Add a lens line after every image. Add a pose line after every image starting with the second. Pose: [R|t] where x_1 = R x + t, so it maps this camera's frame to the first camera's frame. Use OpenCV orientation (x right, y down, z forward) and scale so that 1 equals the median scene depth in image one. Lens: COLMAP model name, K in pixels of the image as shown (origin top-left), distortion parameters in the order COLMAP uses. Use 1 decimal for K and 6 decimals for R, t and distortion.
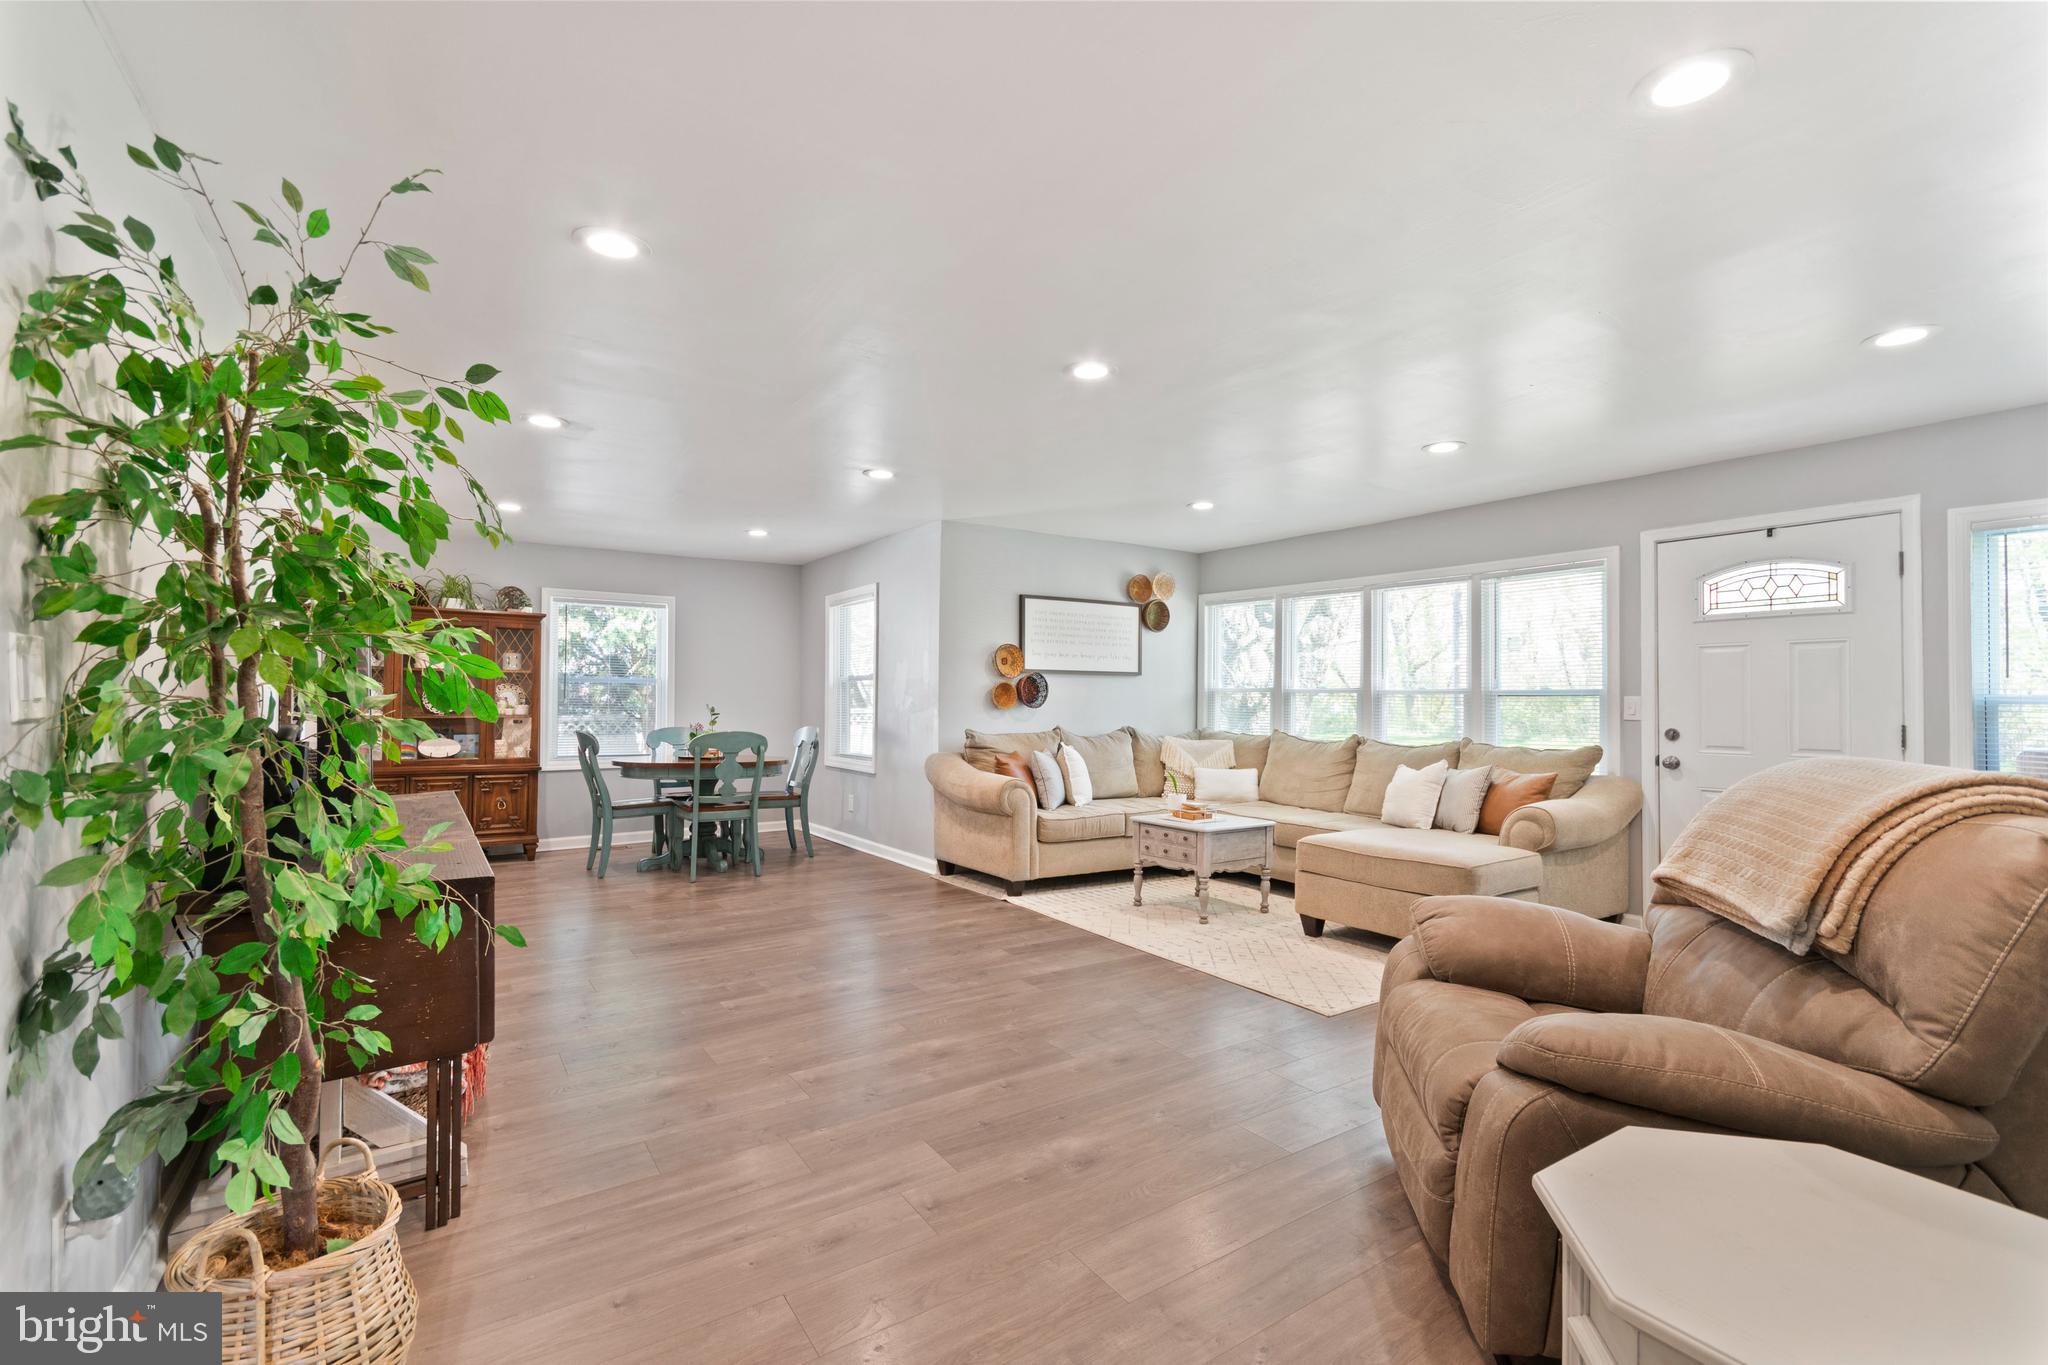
lens RADIAL K [[914.9, 0, 1008.4], [0, 914.9, 685.8], [0, 0, 1]] dist [0.000966, -0.000018]
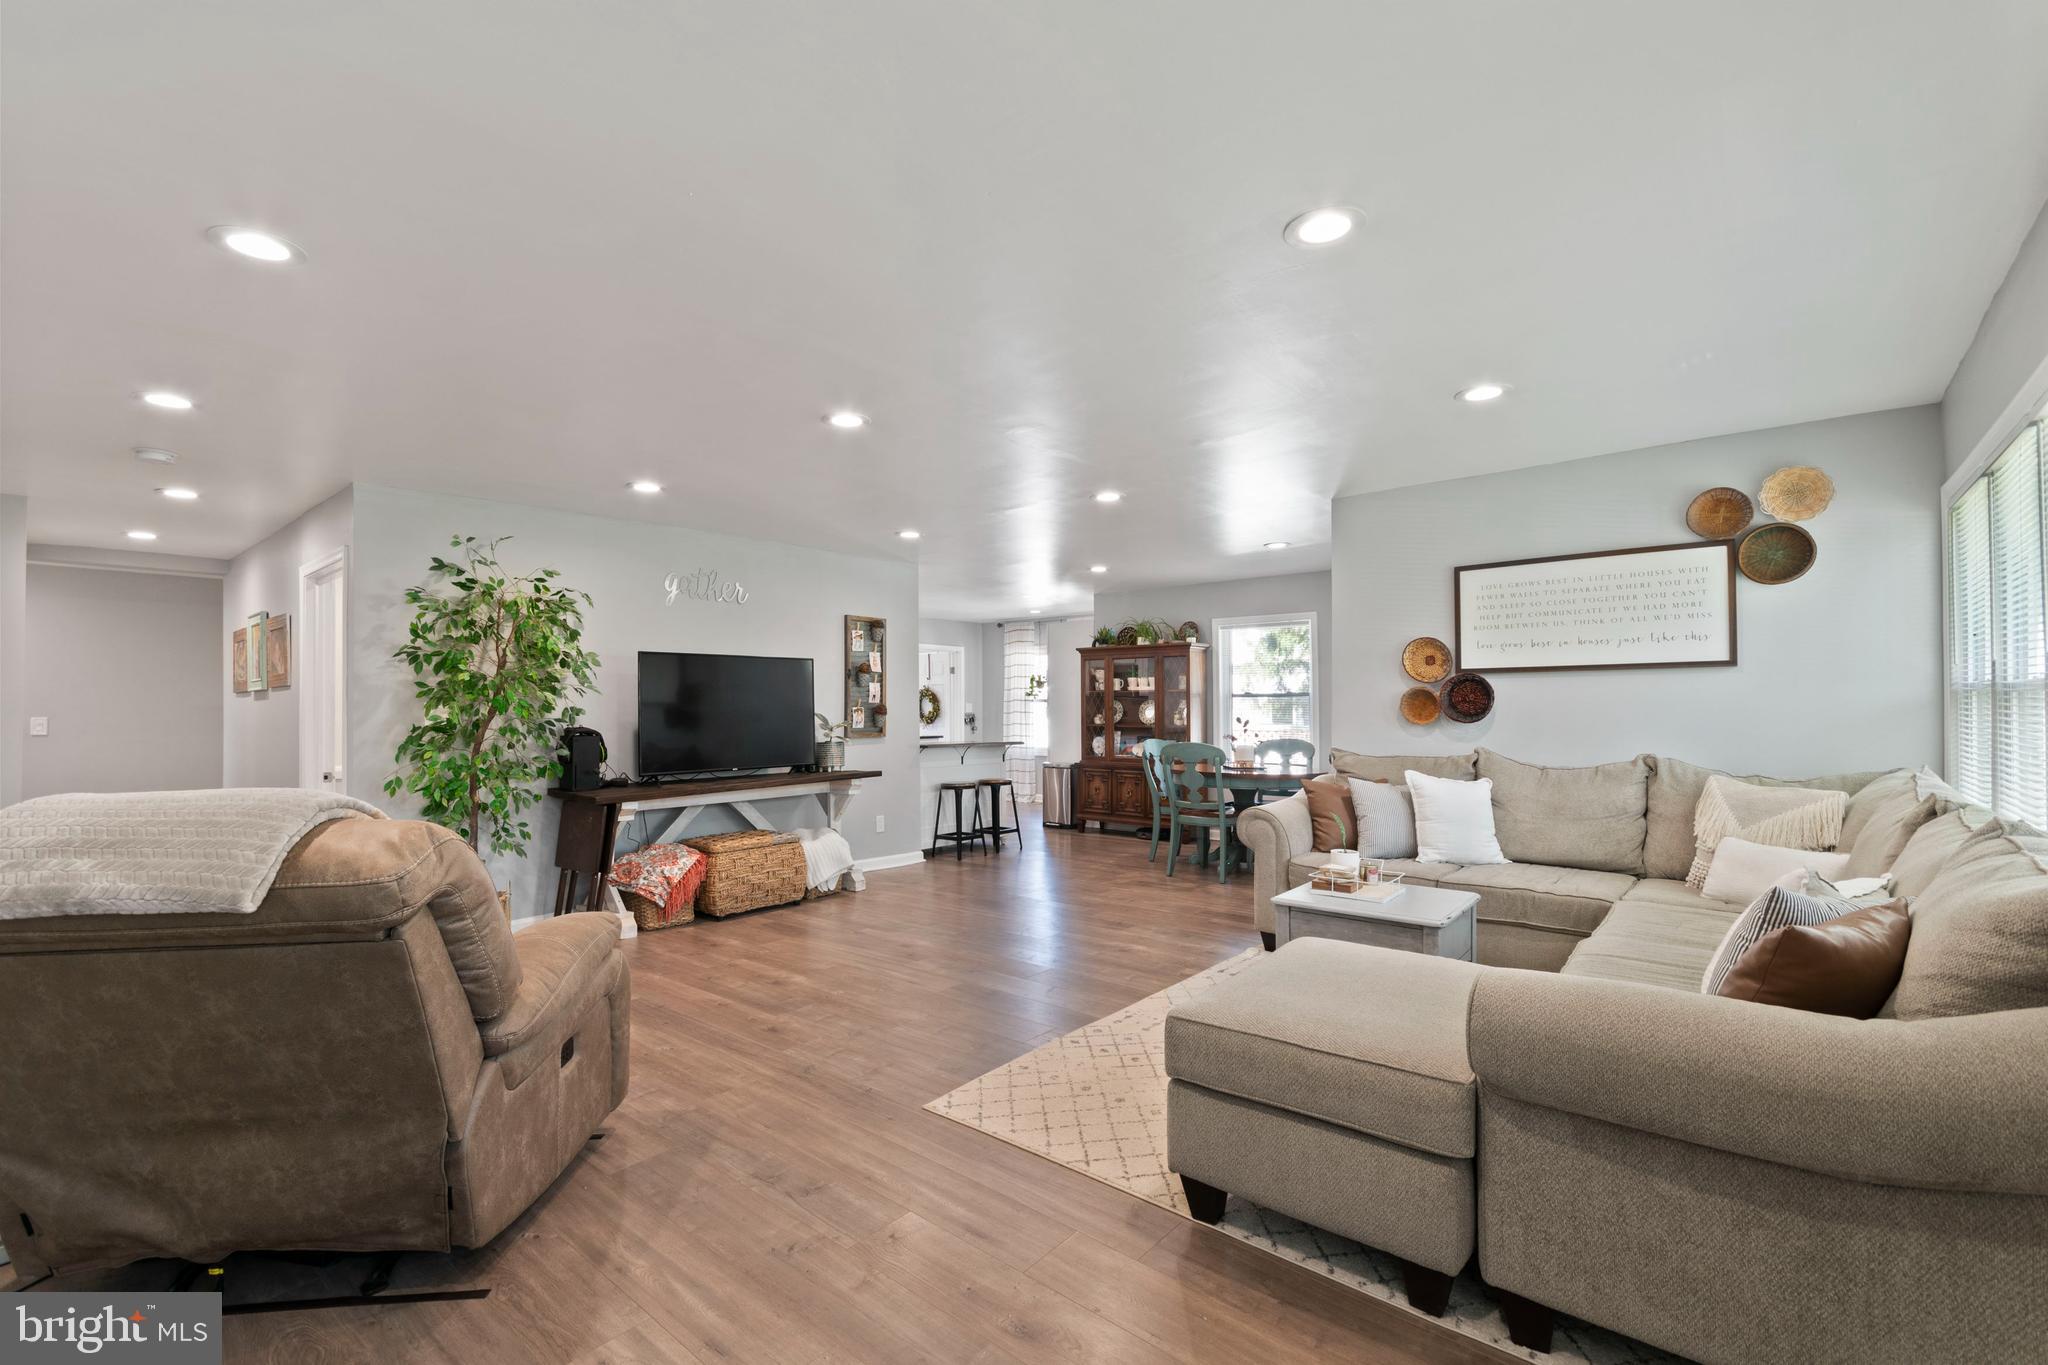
lens RADIAL K [[914.9, 0, 1016.4], [0, 914.9, 696.5], [0, 0, 1]] dist [0.000966, -0.000018]
pose [[0.264541, -0.023703, -0.964083, 0.630802], [0.022653, 0.999575, -0.018360, 0.008968], [0.964108, -0.016983, 0.264966, 0.475762]]
